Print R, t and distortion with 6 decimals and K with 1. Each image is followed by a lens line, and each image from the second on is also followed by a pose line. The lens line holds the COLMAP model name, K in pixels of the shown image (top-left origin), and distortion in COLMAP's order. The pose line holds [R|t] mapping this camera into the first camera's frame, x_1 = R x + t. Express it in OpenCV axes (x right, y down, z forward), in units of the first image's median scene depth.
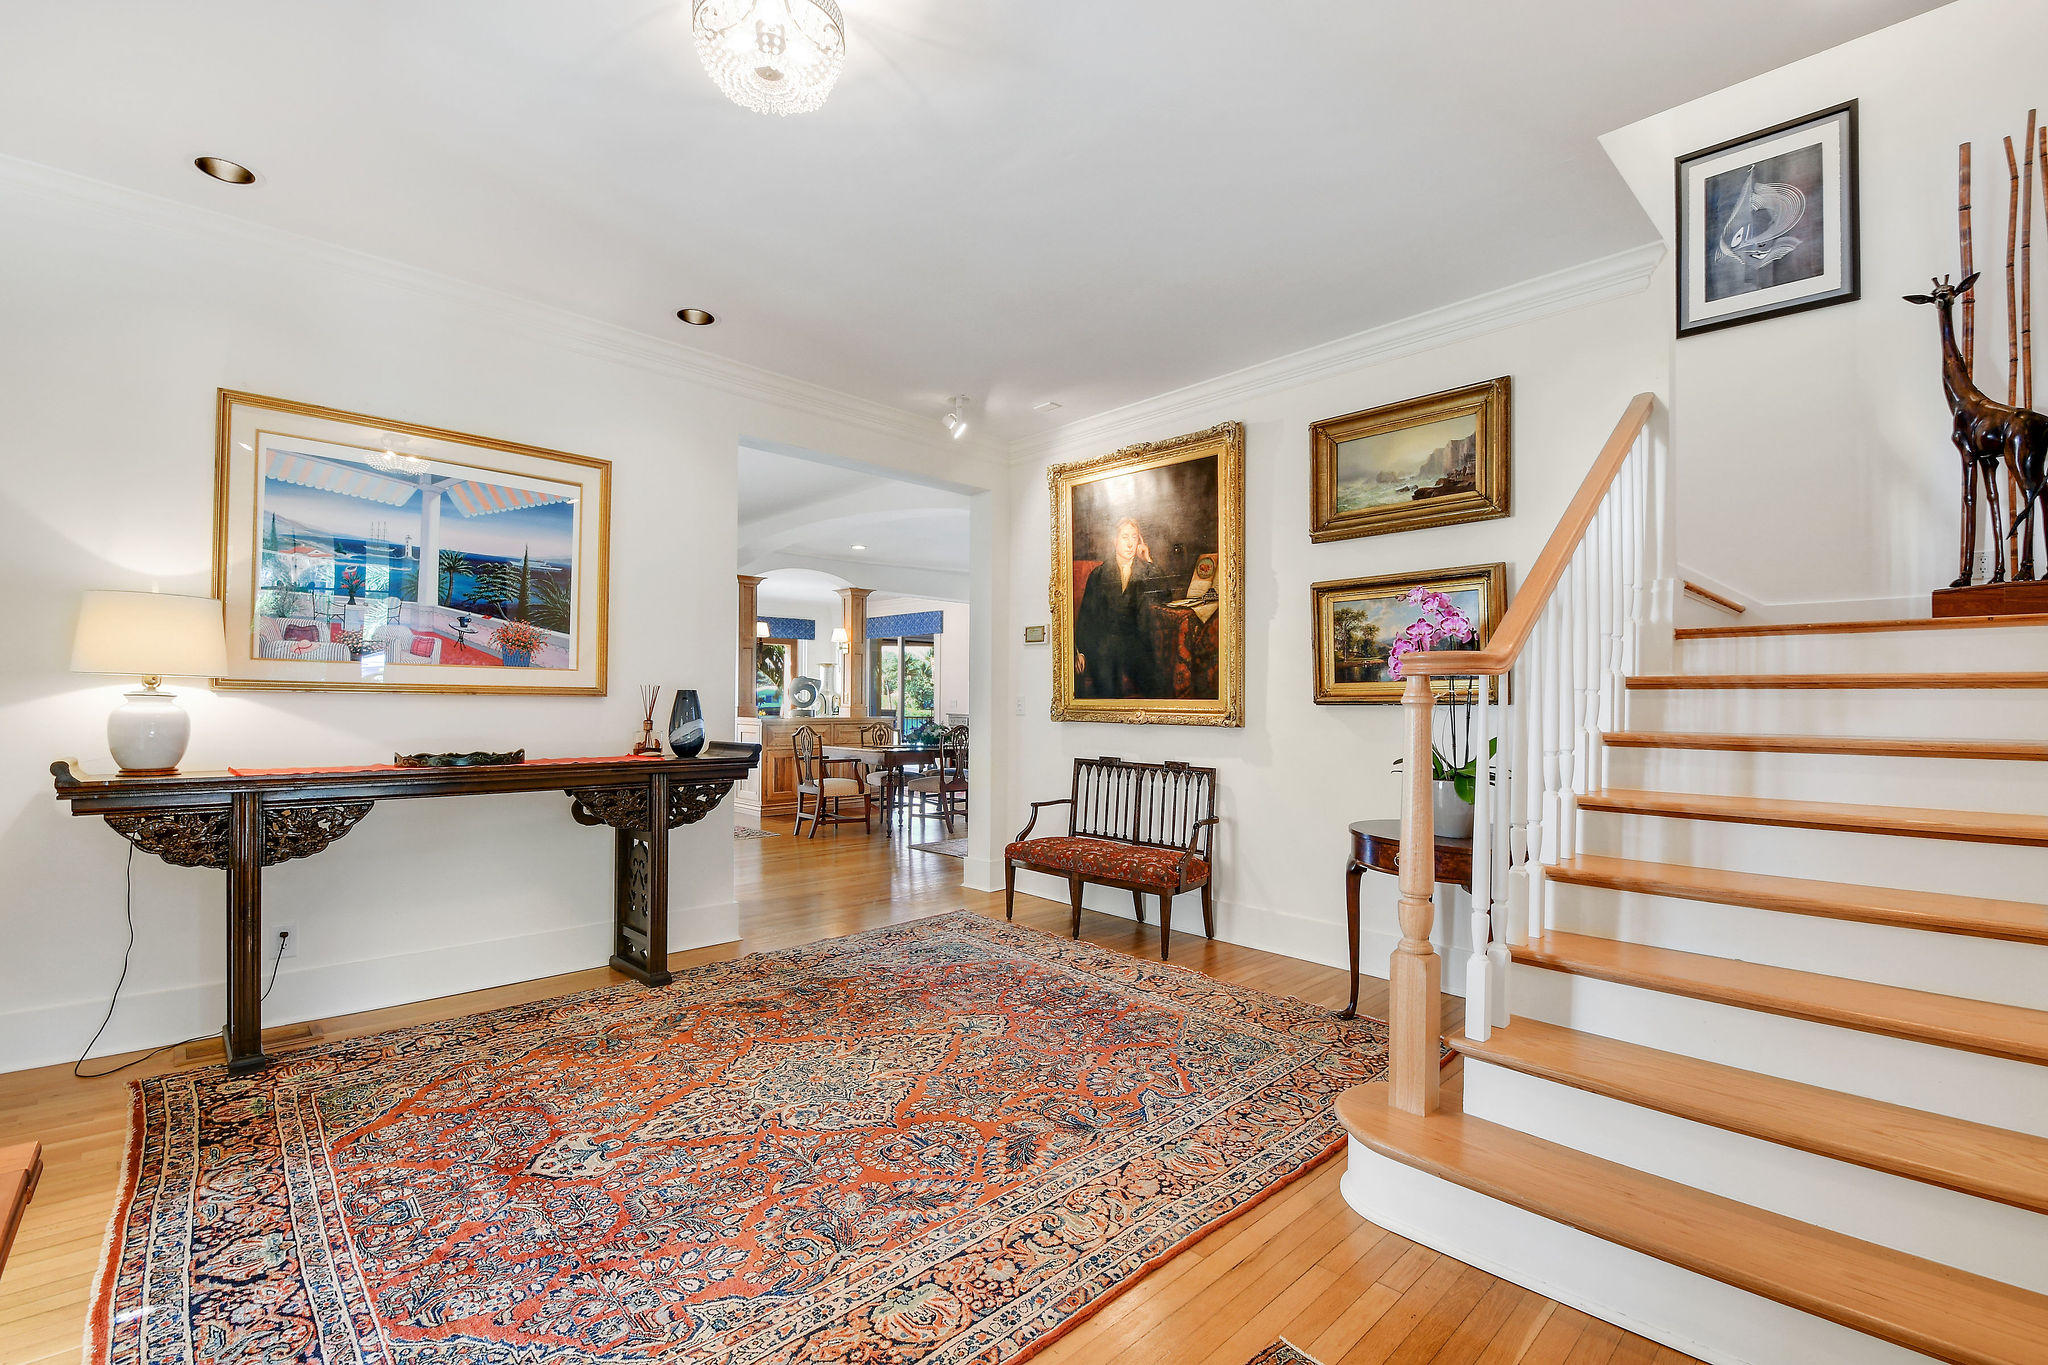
lens RADIAL K [[902.3, 0, 1007.6], [0, 902.3, 710.5], [0, 0, 1]] dist [-0.000382, -0.015602]
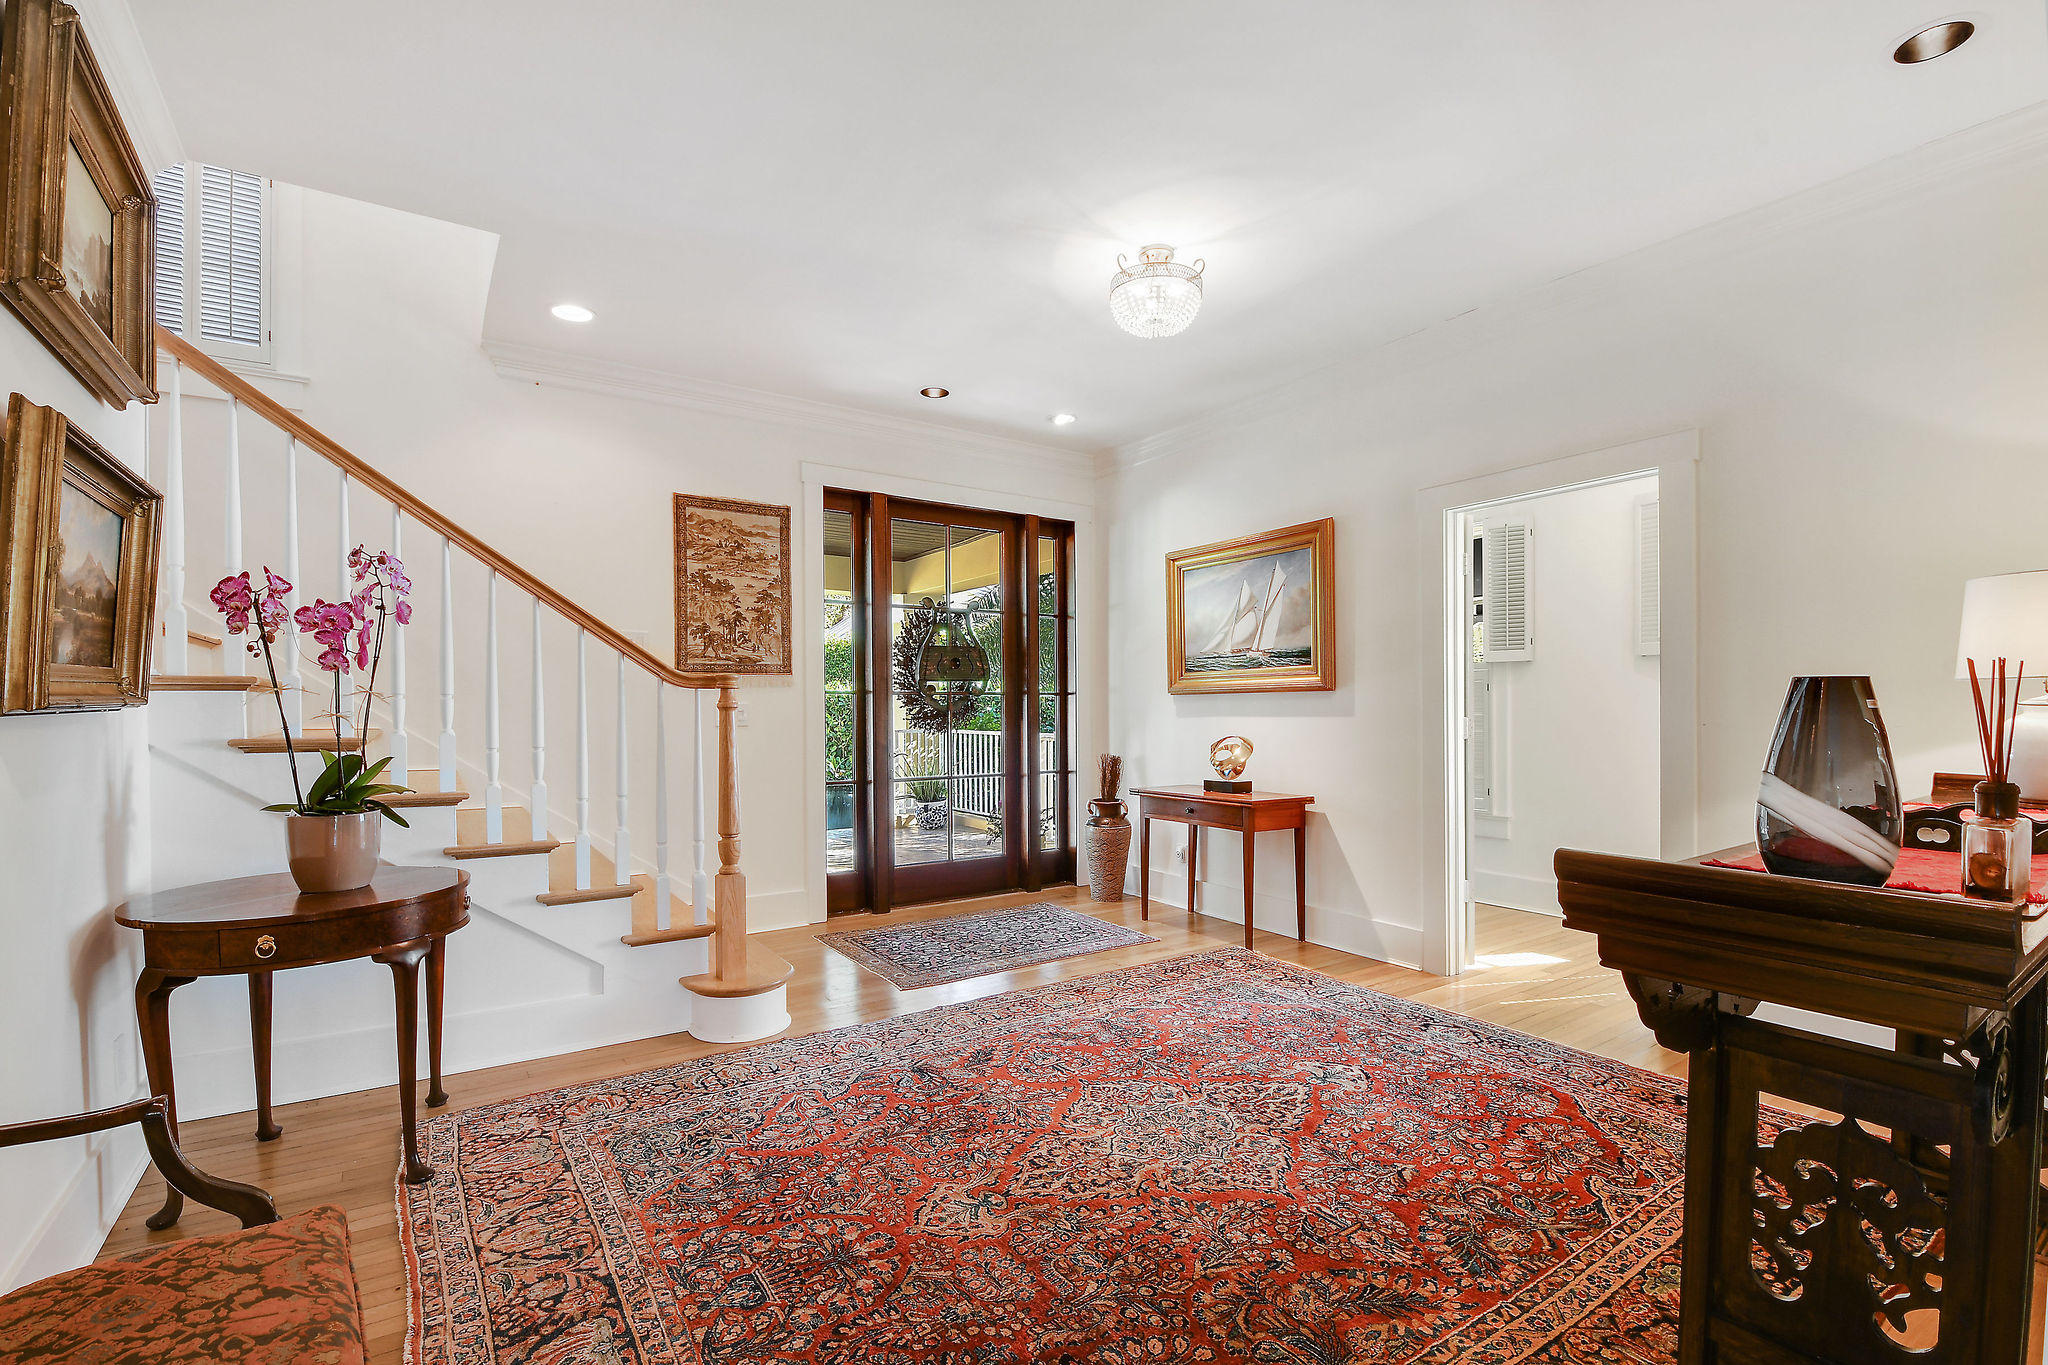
lens RADIAL K [[902.3, 0, 1007.6], [0, 902.3, 710.5], [0, 0, 1]] dist [-0.000382, -0.015602]
pose [[-0.986113, -0.004676, 0.166010, -0.197803], [-0.001874, 0.999853, 0.017036, -0.023694], [-0.166066, 0.016488, -0.985977, 1.906457]]
